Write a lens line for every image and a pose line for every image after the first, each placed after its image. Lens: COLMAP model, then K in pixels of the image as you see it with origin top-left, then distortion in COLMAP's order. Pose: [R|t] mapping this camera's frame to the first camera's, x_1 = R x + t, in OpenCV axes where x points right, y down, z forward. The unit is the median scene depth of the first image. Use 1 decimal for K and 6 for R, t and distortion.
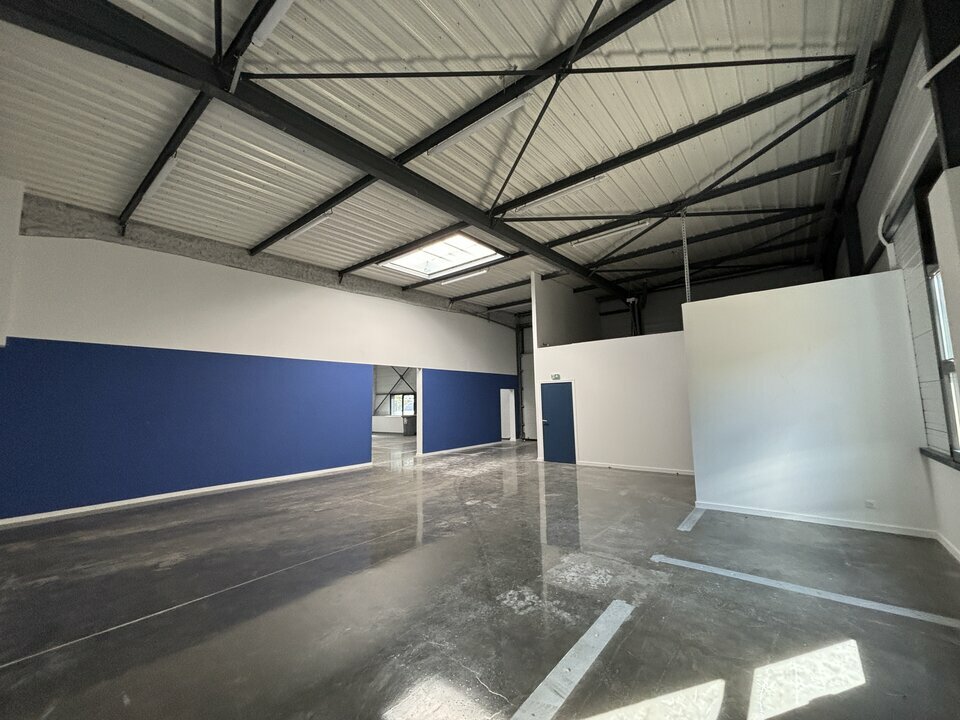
lens RADIAL K [[384.9, 0, 485.5], [0, 384.9, 361.4], [0, 0, 1]] dist [0.001215, -0.000445]
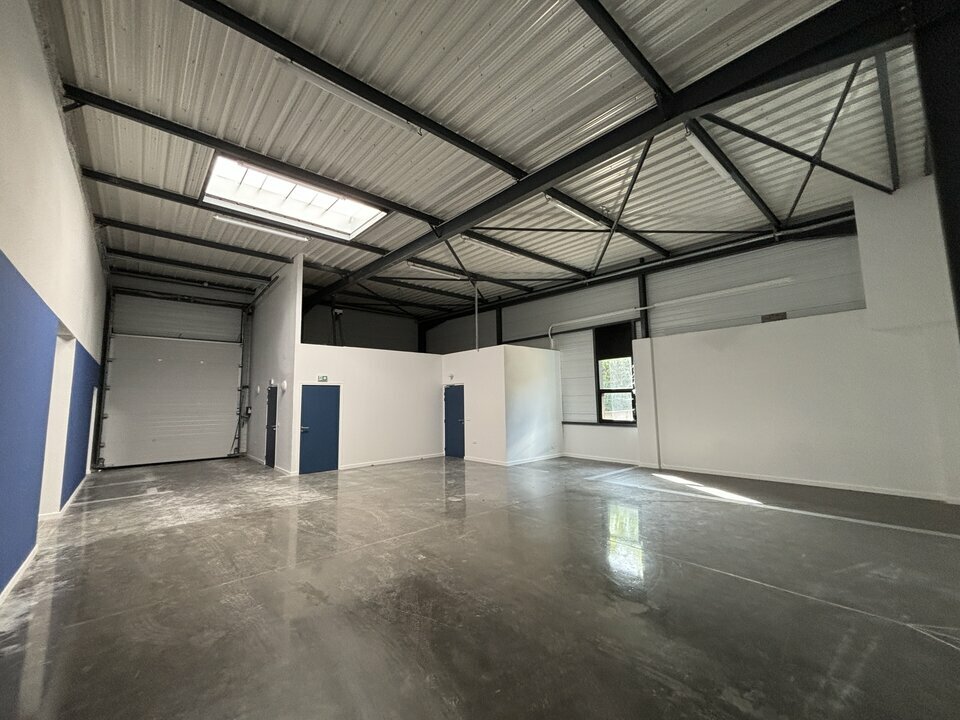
lens RADIAL K [[384.9, 0, 475.3], [0, 384.9, 360.7], [0, 0, 1]] dist [0.001215, -0.000445]
pose [[0.188854, 0.119493, 0.974708, -0.714327], [-0.090600, 0.990456, -0.103869, 0.066228], [-0.977817, -0.068693, 0.197878, 0.509485]]
